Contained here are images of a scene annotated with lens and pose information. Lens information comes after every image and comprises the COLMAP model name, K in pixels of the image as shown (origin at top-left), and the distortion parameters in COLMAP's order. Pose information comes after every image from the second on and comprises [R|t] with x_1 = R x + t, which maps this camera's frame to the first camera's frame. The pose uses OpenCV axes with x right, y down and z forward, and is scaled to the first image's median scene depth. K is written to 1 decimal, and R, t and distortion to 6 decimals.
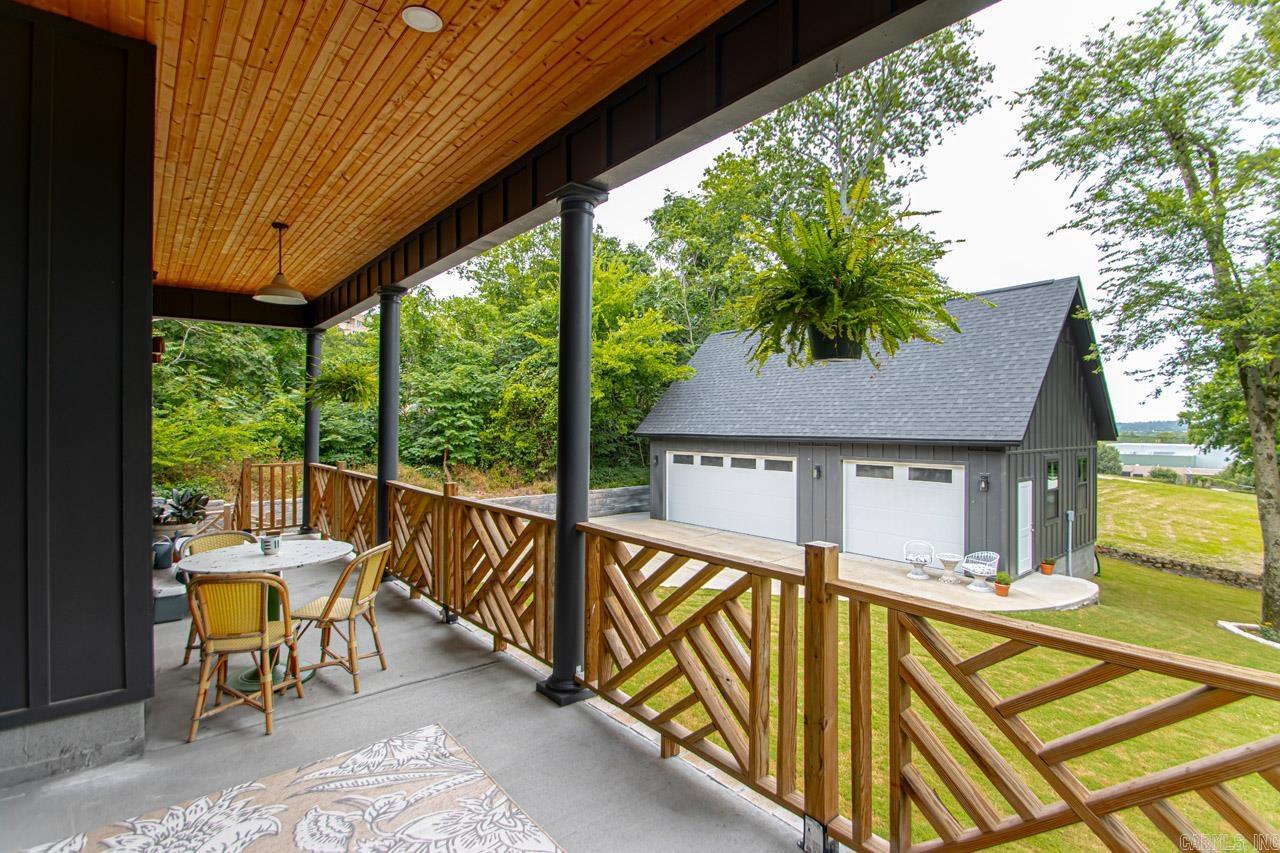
lens RADIAL K [[597.1, 0, 649.5], [0, 597.1, 425.7], [0, 0, 1]] dist [0.023220, -0.020905]
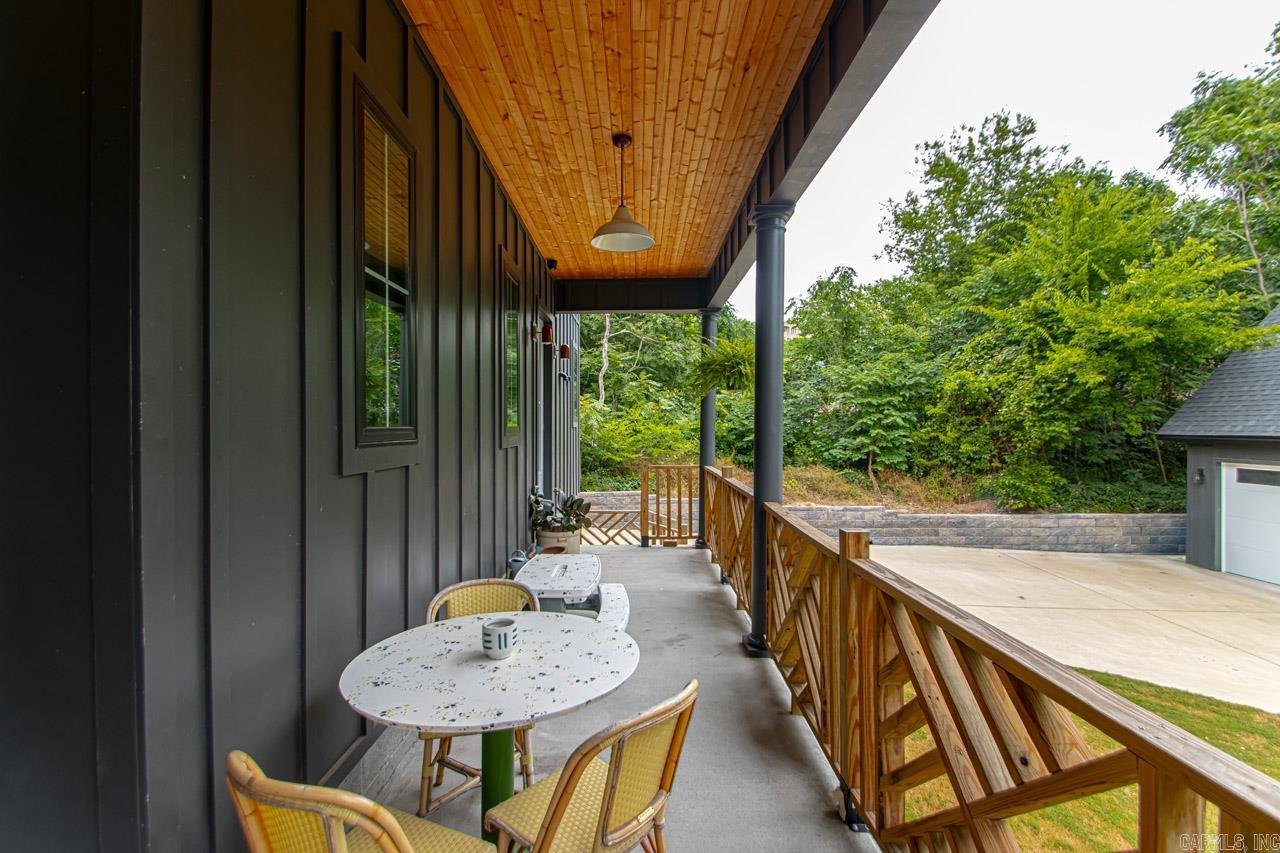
lens RADIAL K [[597.1, 0, 649.5], [0, 597.1, 425.7], [0, 0, 1]] dist [0.023220, -0.020905]
pose [[0.771764, -0.003623, -0.635898, -0.042996], [0.002951, 0.999993, -0.002116, 0.003245], [0.635902, -0.000244, 0.771770, 0.148340]]
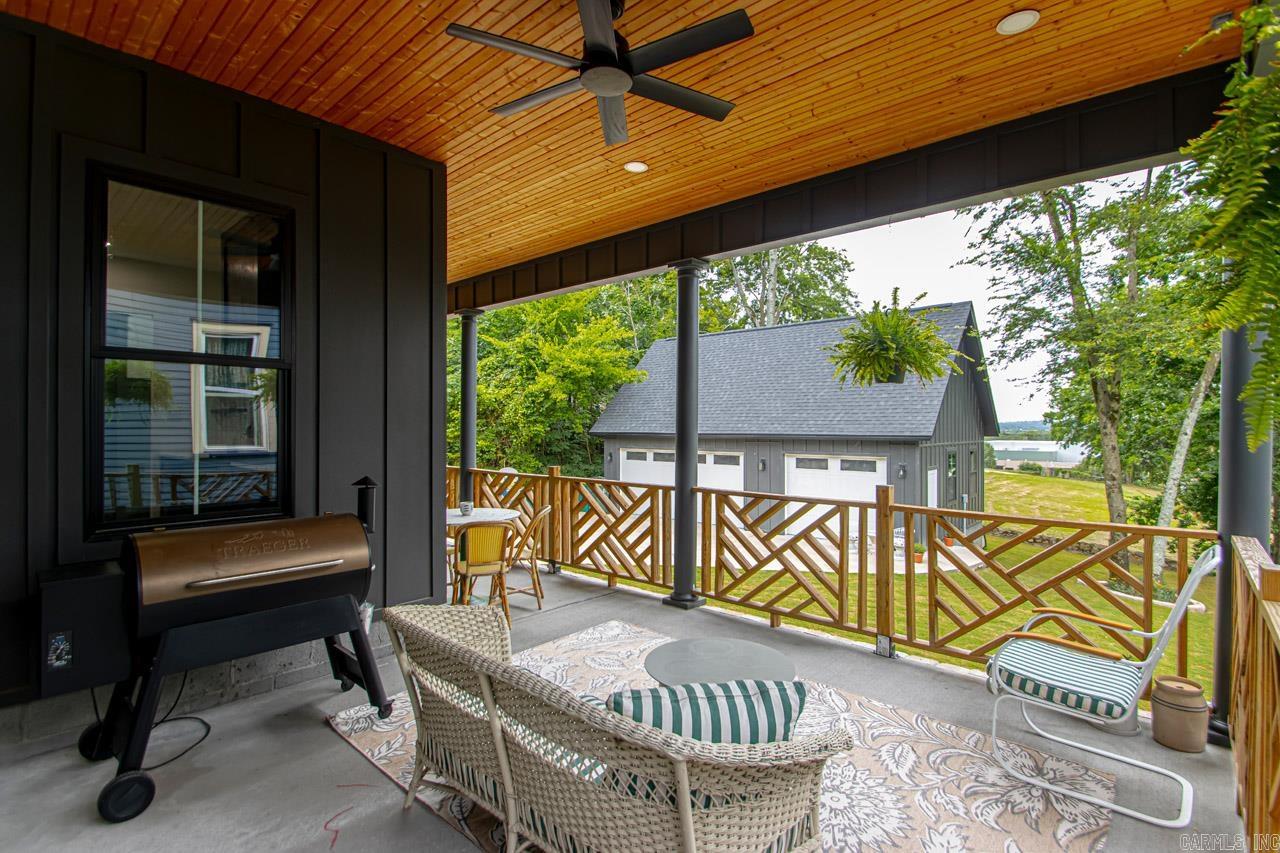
lens RADIAL K [[598.6, 0, 649.0], [0, 598.6, 424.2], [0, 0, 1]] dist [0.009534, -0.000118]
pose [[0.989725, -0.001937, 0.142969, -0.089073], [0.002335, 0.999994, -0.002616, 0.002062], [-0.142963, 0.002923, 0.989724, -0.091130]]
